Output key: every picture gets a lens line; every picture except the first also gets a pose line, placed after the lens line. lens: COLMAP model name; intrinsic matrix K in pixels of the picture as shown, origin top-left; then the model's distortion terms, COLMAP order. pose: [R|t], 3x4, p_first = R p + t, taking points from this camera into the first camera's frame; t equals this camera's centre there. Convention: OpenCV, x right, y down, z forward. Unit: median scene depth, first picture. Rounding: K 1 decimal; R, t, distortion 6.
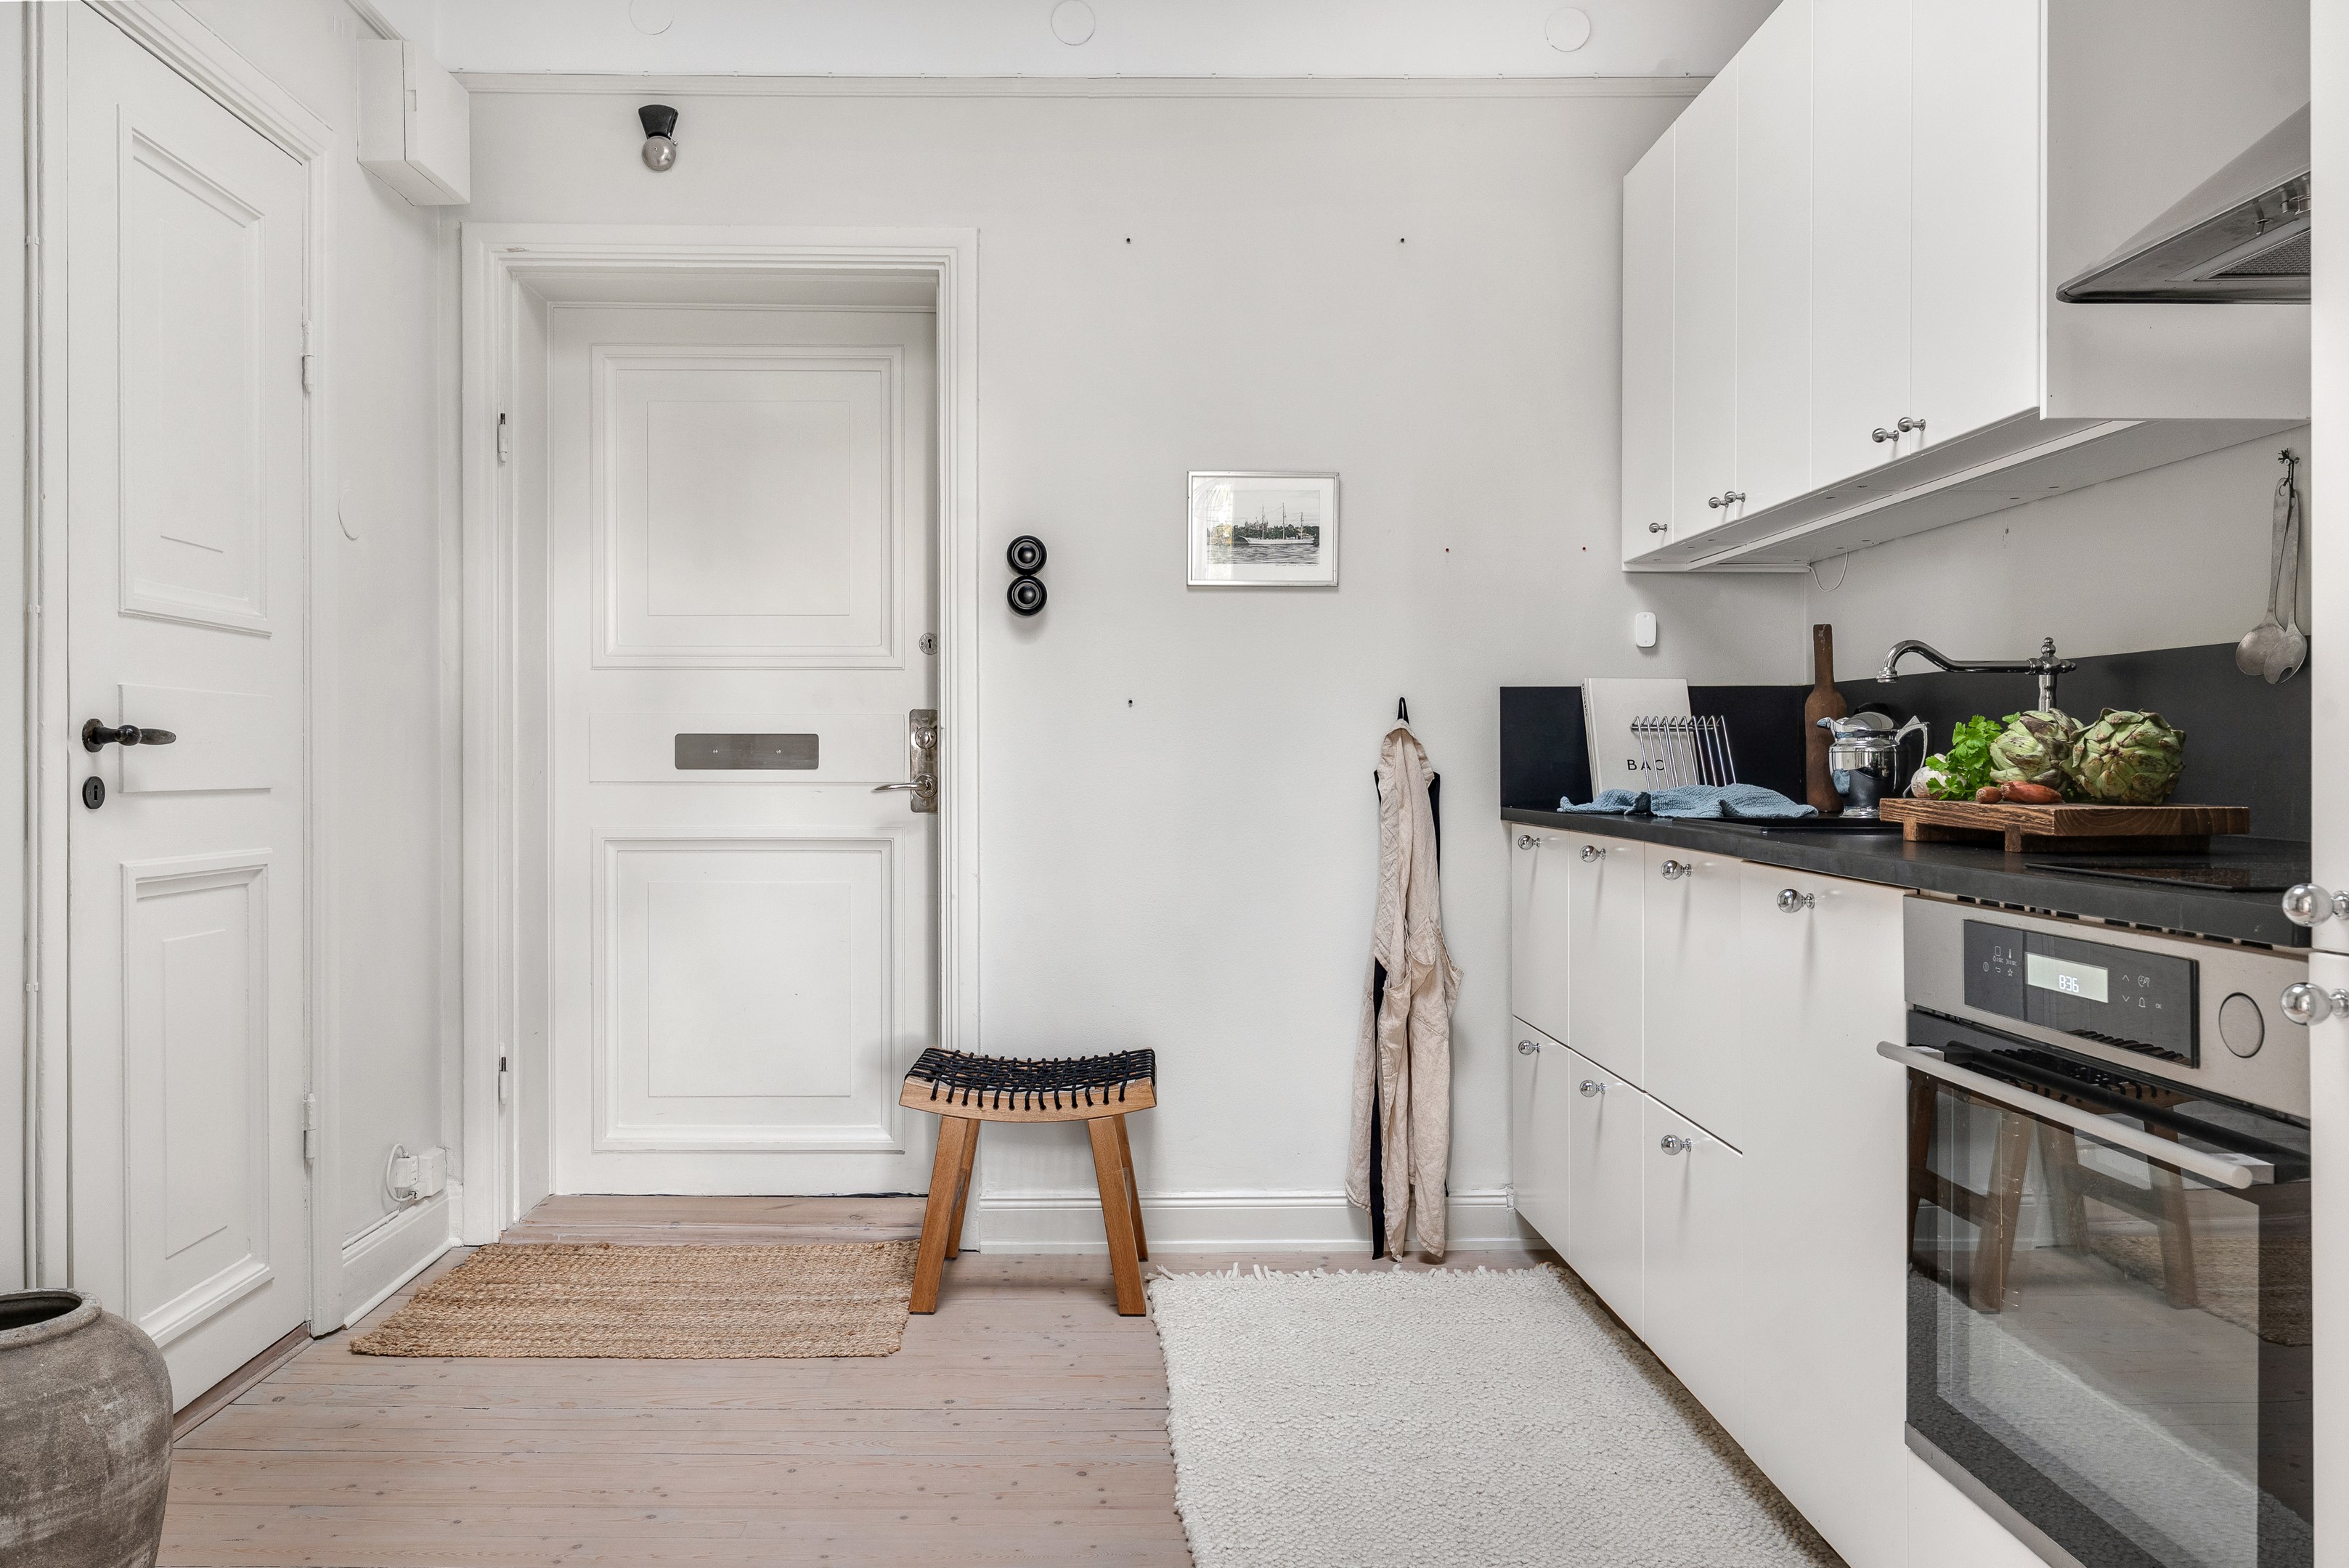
lens RADIAL K [[1629.0, 0, 1127.6], [0, 1629.0, 751.3], [0, 0, 1]] dist [-0.000323, -0.001458]
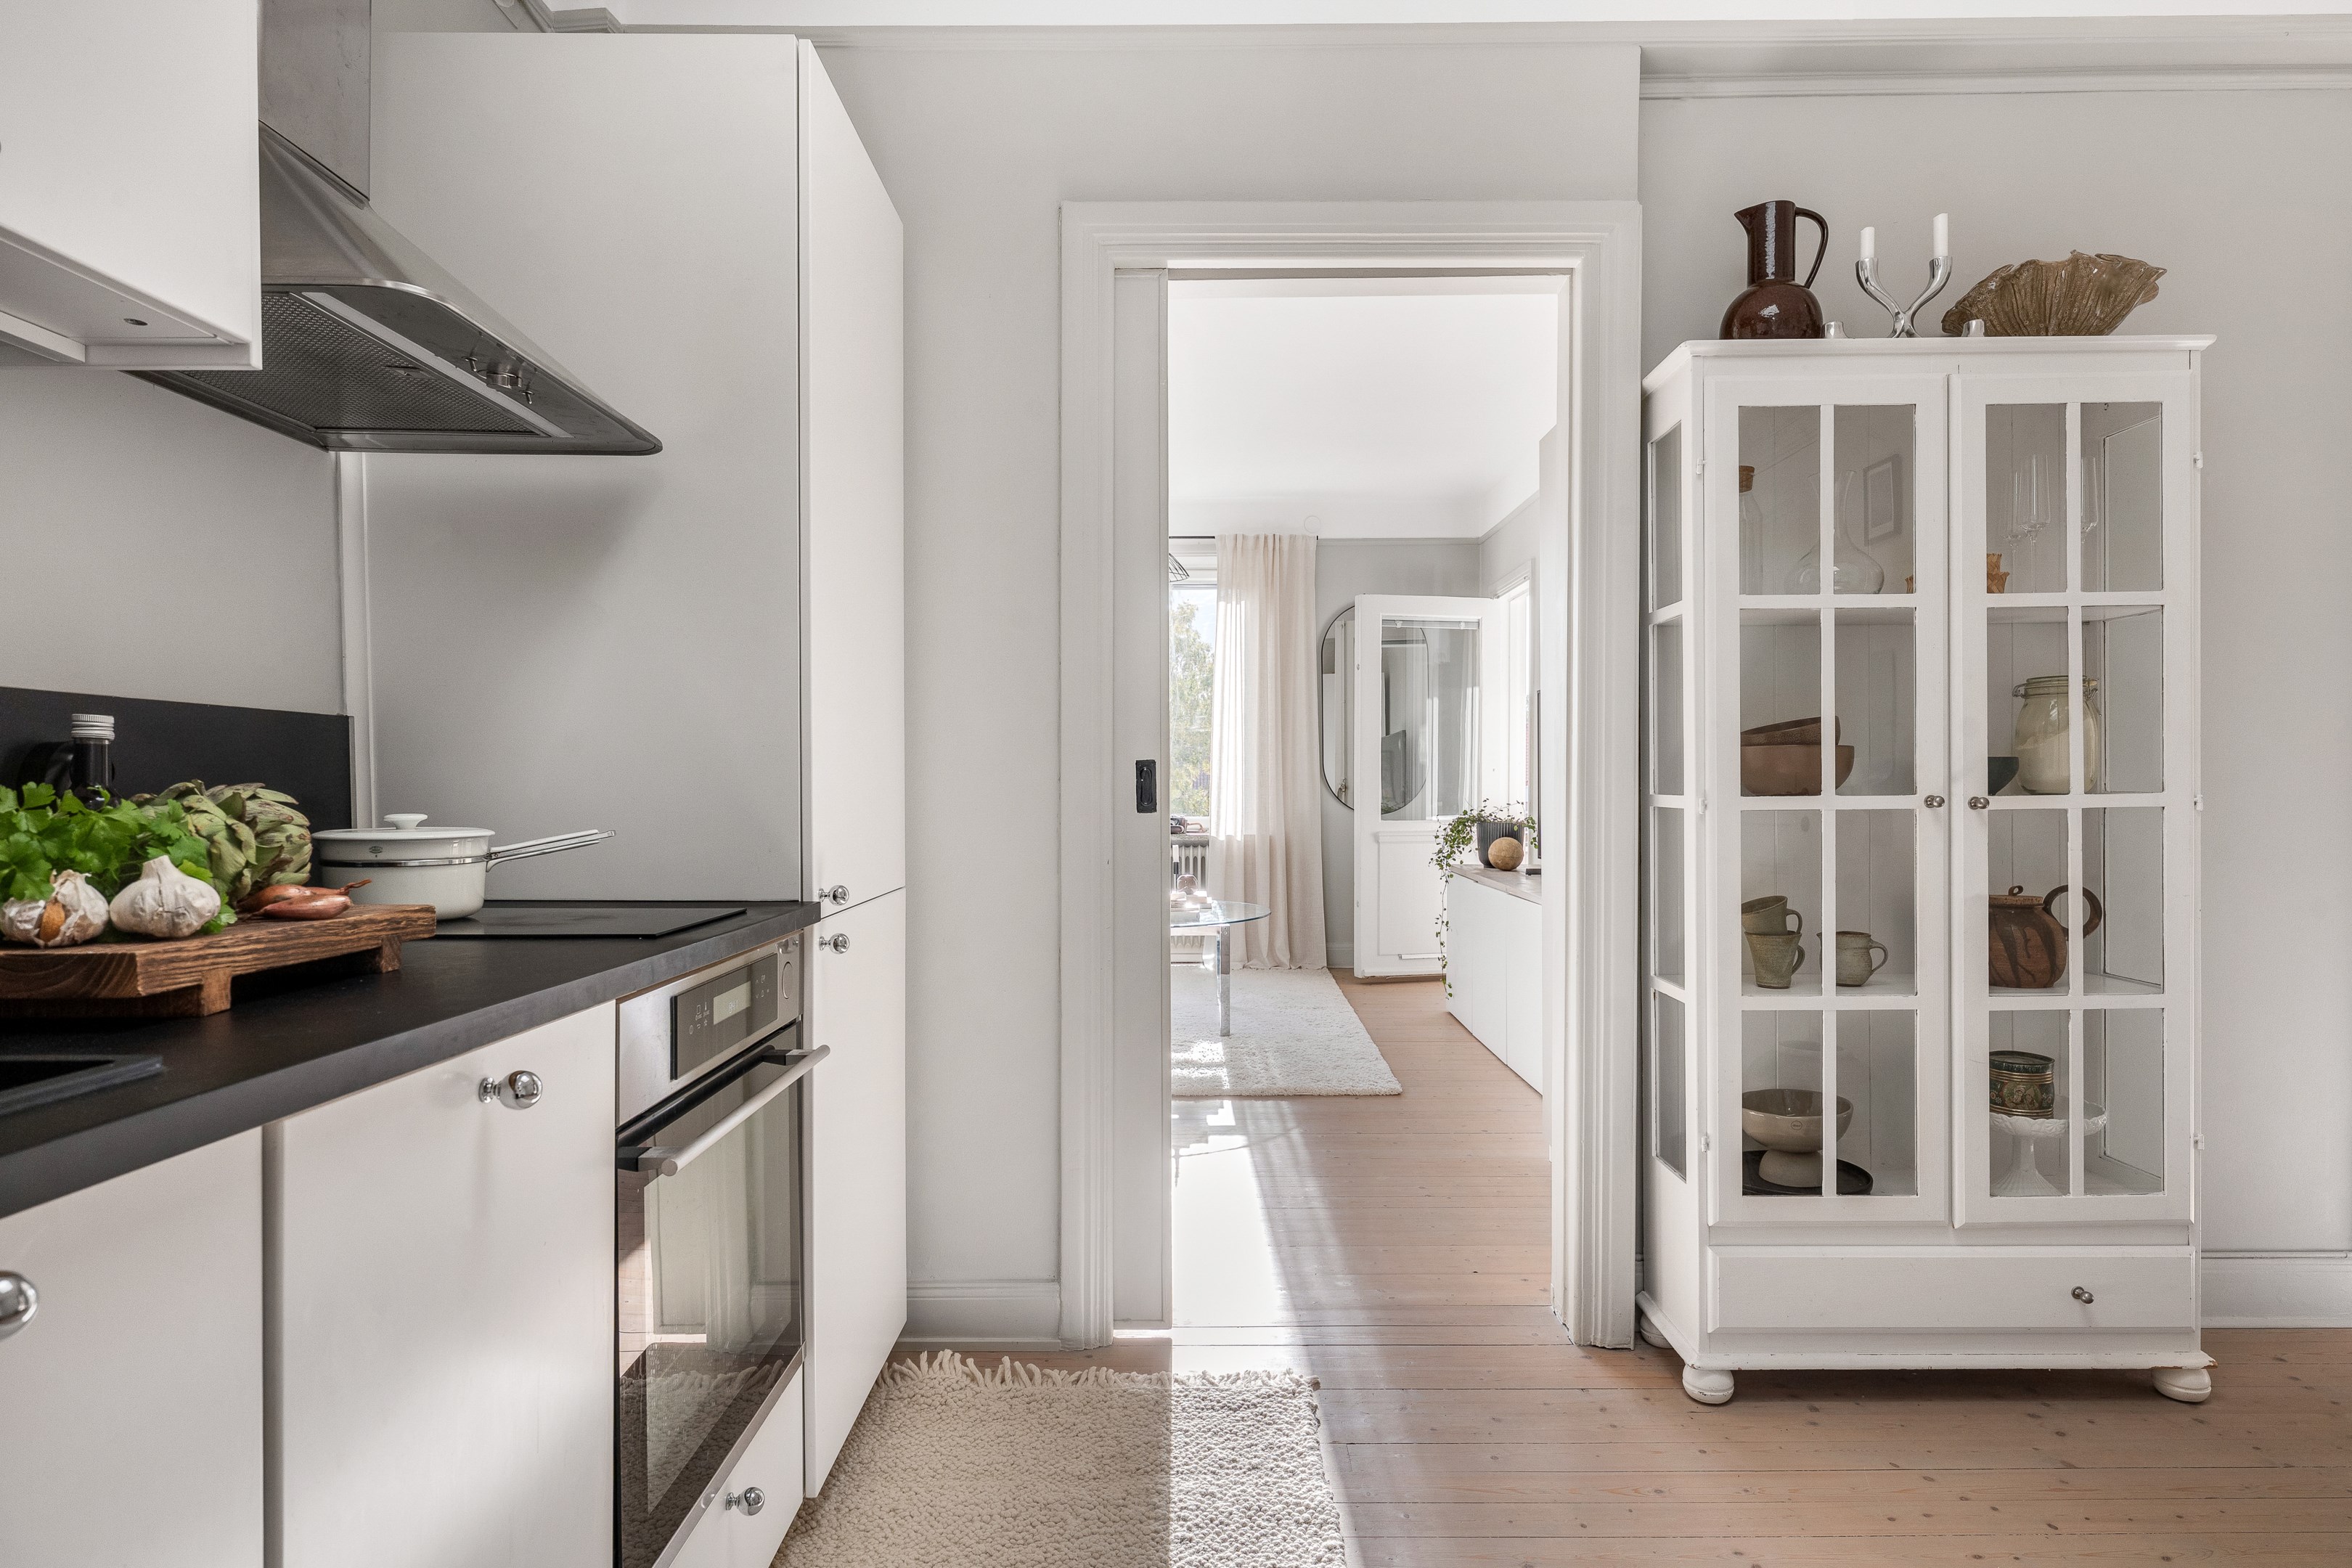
lens RADIAL K [[1311.5, 0, 1190.1], [0, 1311.5, 798.5], [0, 0, 1]] dist [0.008830, 0.000725]
pose [[-0.999955, 0.001080, 0.009387, 0.091650], [0.001134, 0.999983, 0.005715, -0.012921], [-0.009380, 0.005725, -0.999940, 0.918548]]
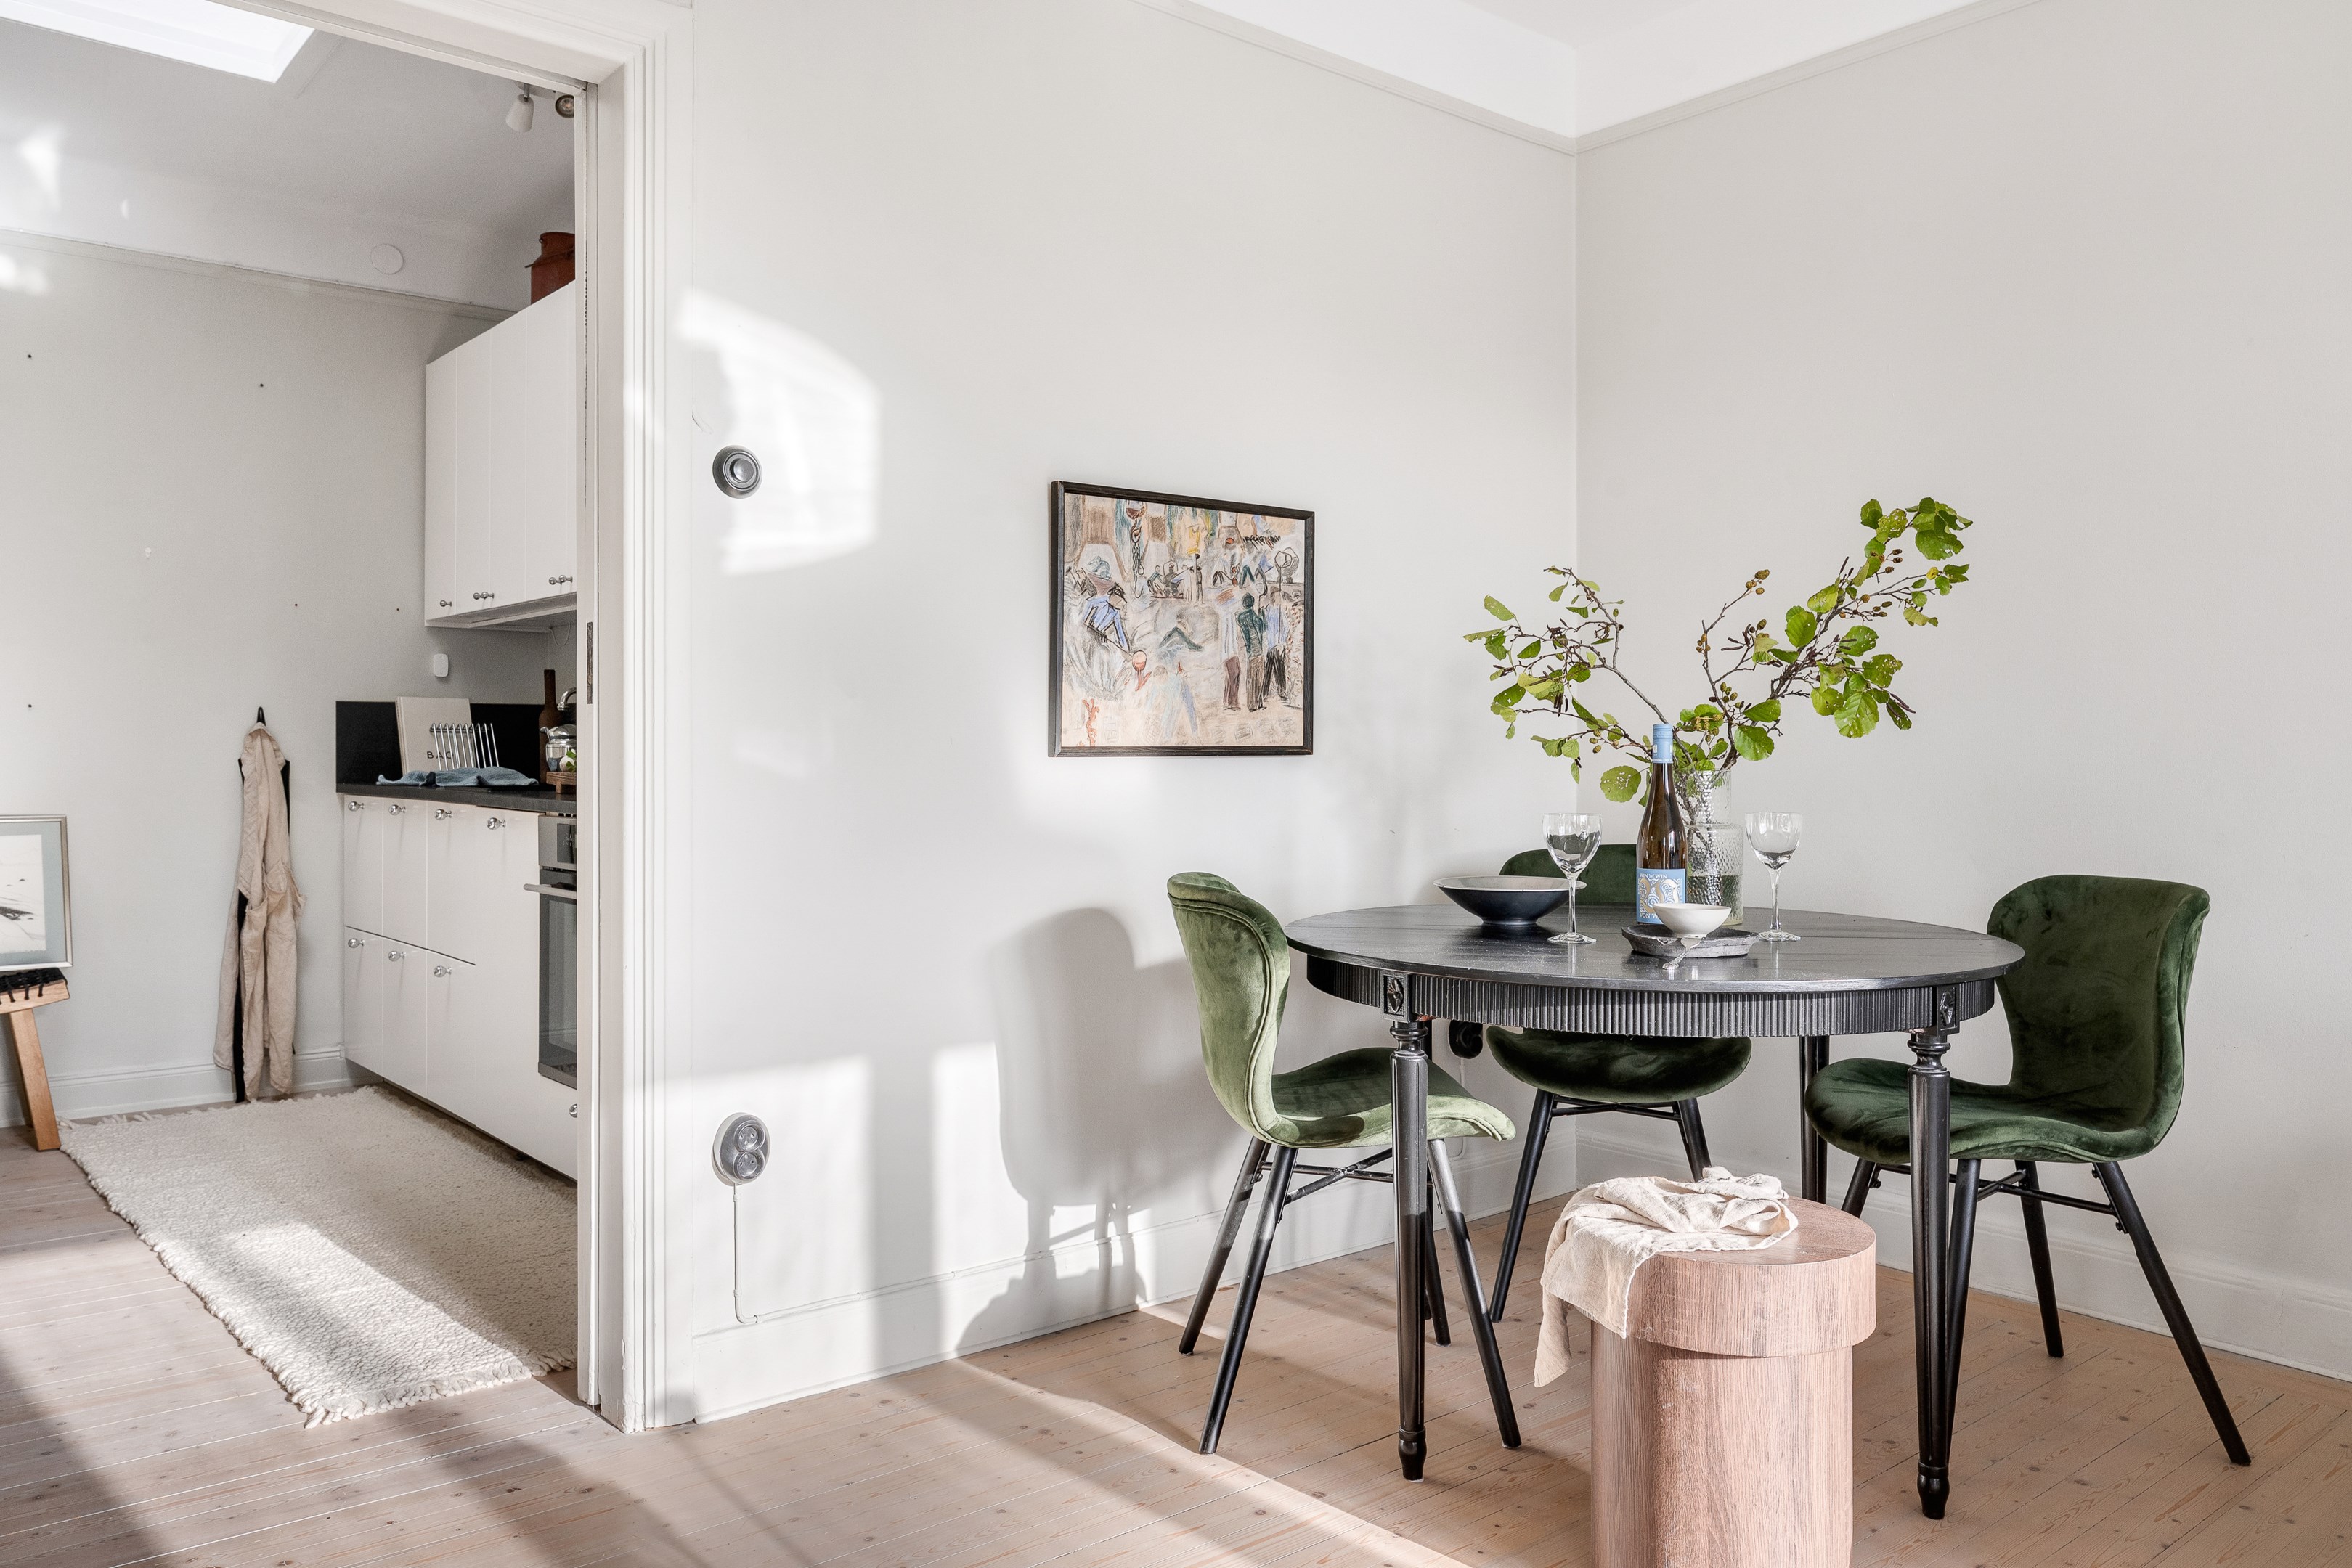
lens RADIAL K [[1732.1, 0, 1199.4], [0, 1732.1, 754.1], [0, 0, 1]] dist [0.003634, 0.011199]
pose [[0.775702, 0.002058, 0.631096, -0.162226], [-0.006466, 0.999968, 0.004687, -0.004560], [-0.631066, -0.007717, 0.775691, -0.739877]]
